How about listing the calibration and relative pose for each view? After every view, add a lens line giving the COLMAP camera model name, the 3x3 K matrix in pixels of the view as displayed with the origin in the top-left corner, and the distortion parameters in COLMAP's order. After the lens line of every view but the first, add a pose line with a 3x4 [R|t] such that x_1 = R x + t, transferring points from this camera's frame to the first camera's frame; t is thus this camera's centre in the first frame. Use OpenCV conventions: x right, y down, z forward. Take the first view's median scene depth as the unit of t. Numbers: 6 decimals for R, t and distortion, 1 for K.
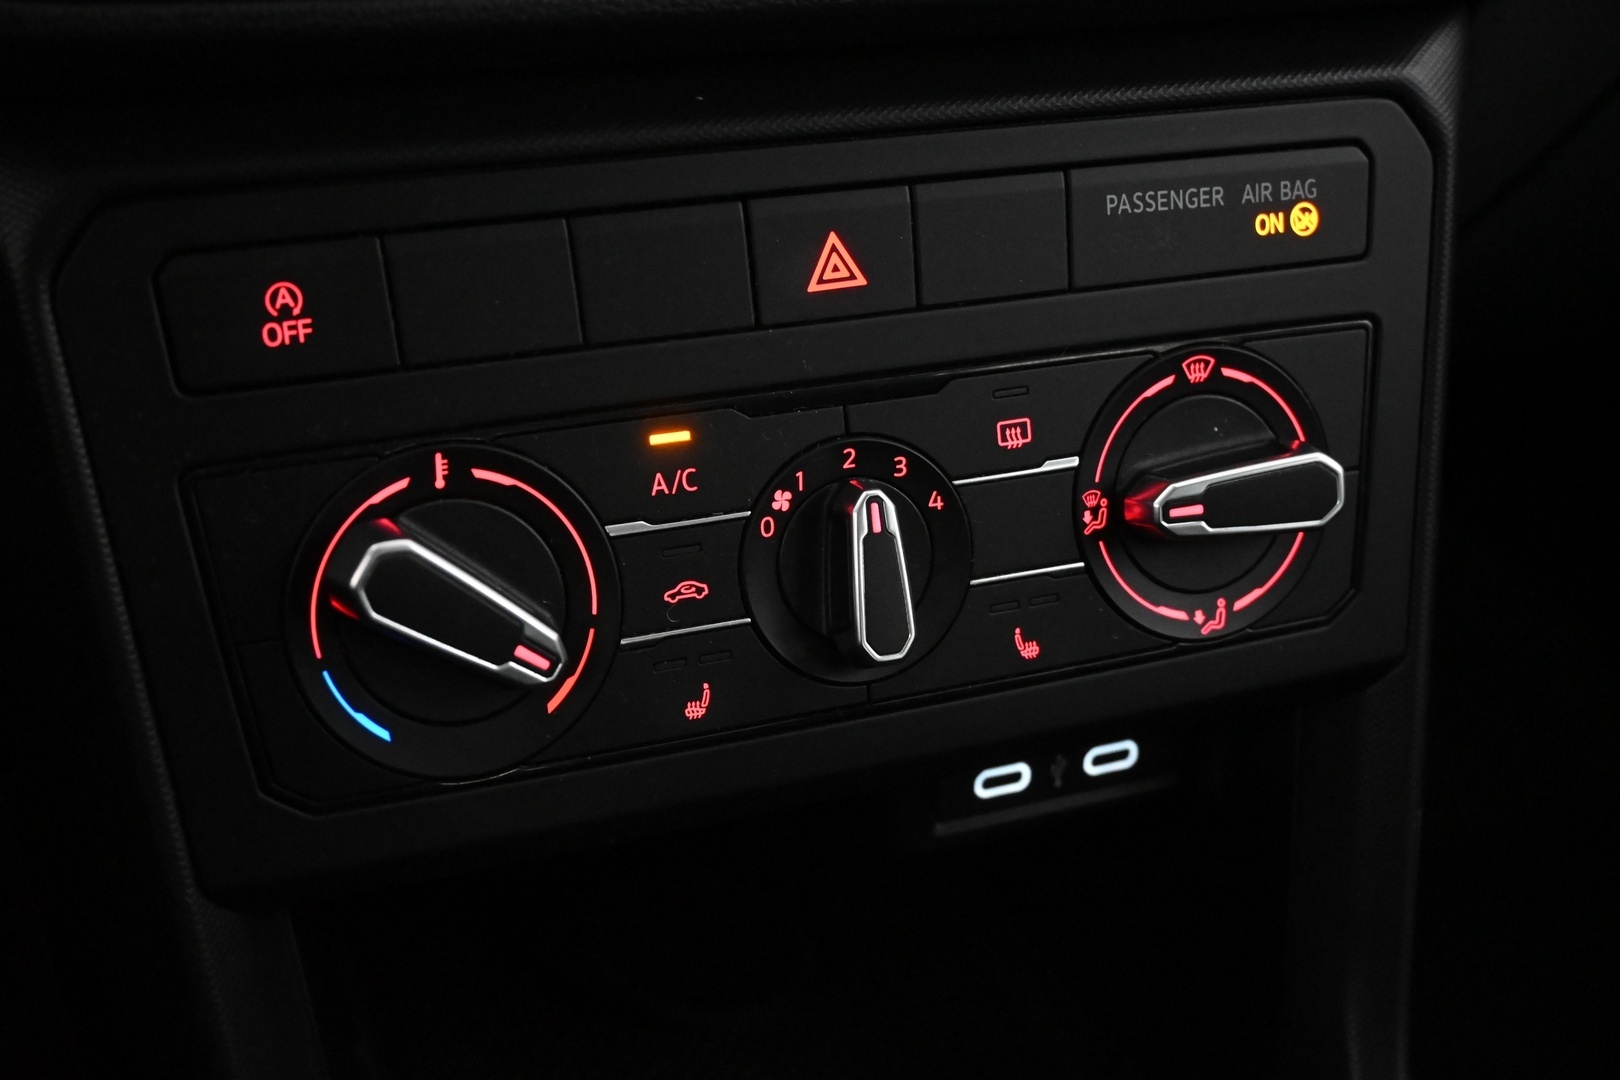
lens RADIAL K [[2051.4, 0, 810.0], [0, 2051.4, 539.1], [0, 0, 1]] dist [-0.018569, 0.000000]
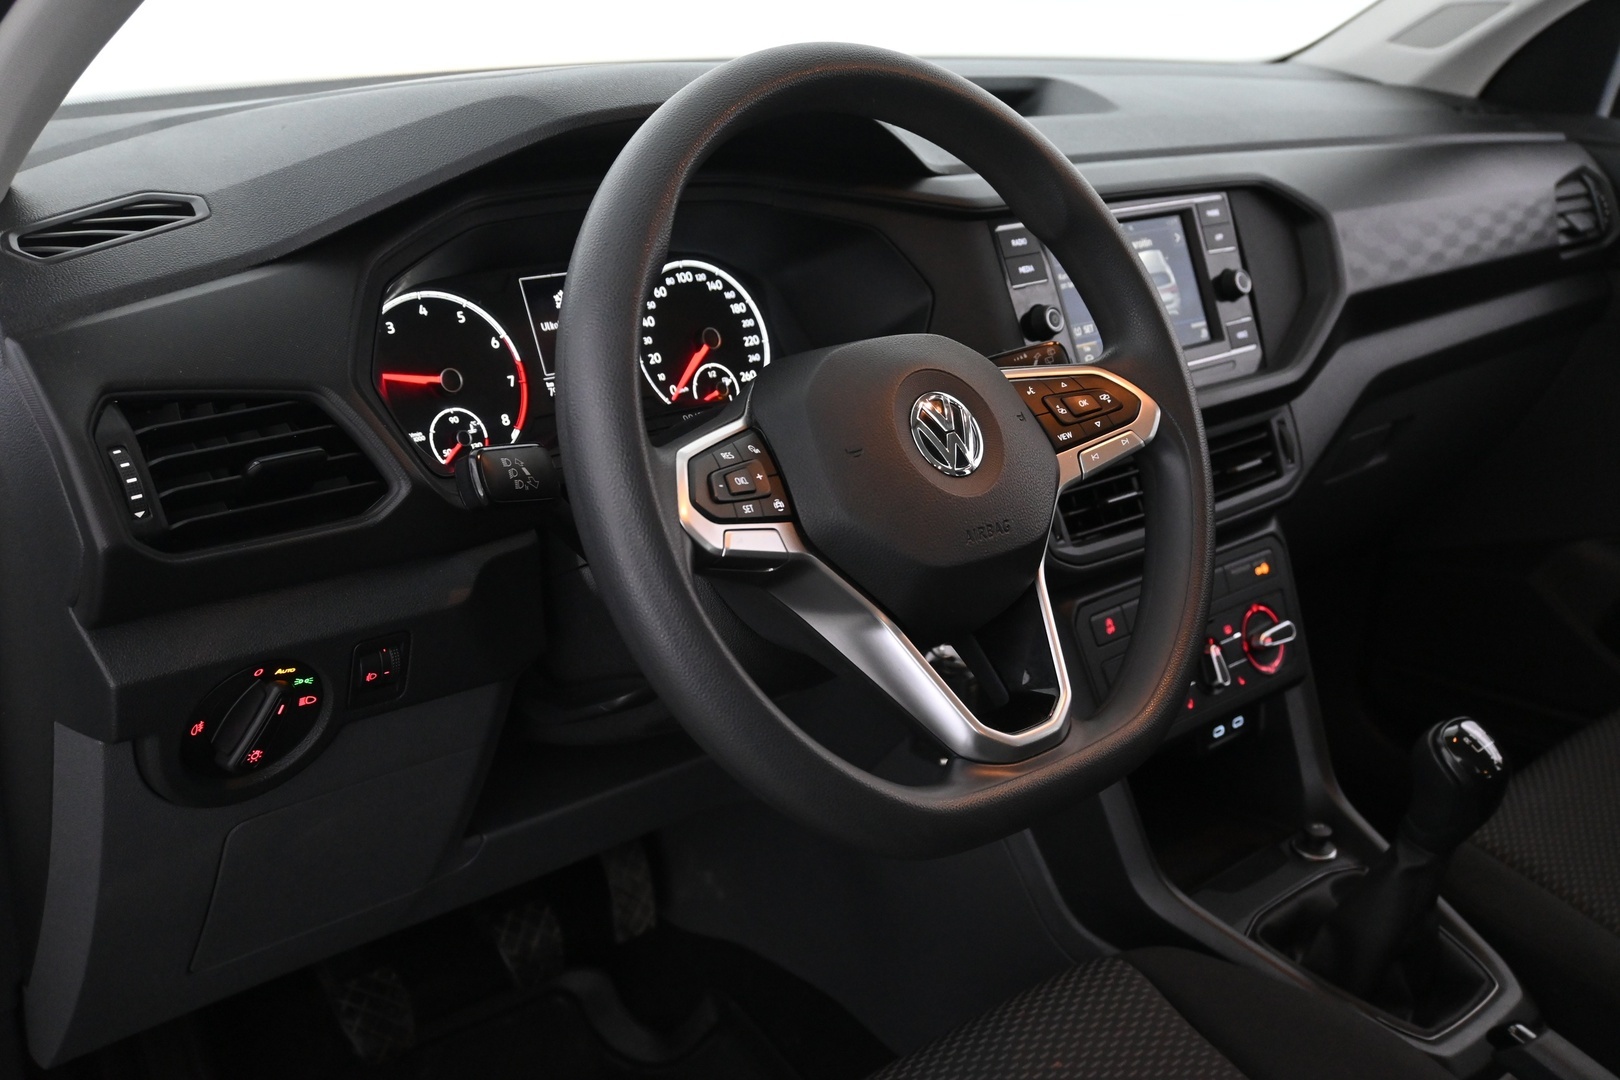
lens RADIAL K [[1669.4, 0, 809.9], [0, 1669.4, 538.0], [0, 0, 1]] dist [-0.012420, 0.000000]
pose [[0.930759, -0.167225, 0.325151, -1.681385], [0.236569, 0.953487, -0.186811, 0.193169], [-0.278787, 0.250796, 0.927027, -1.850112]]
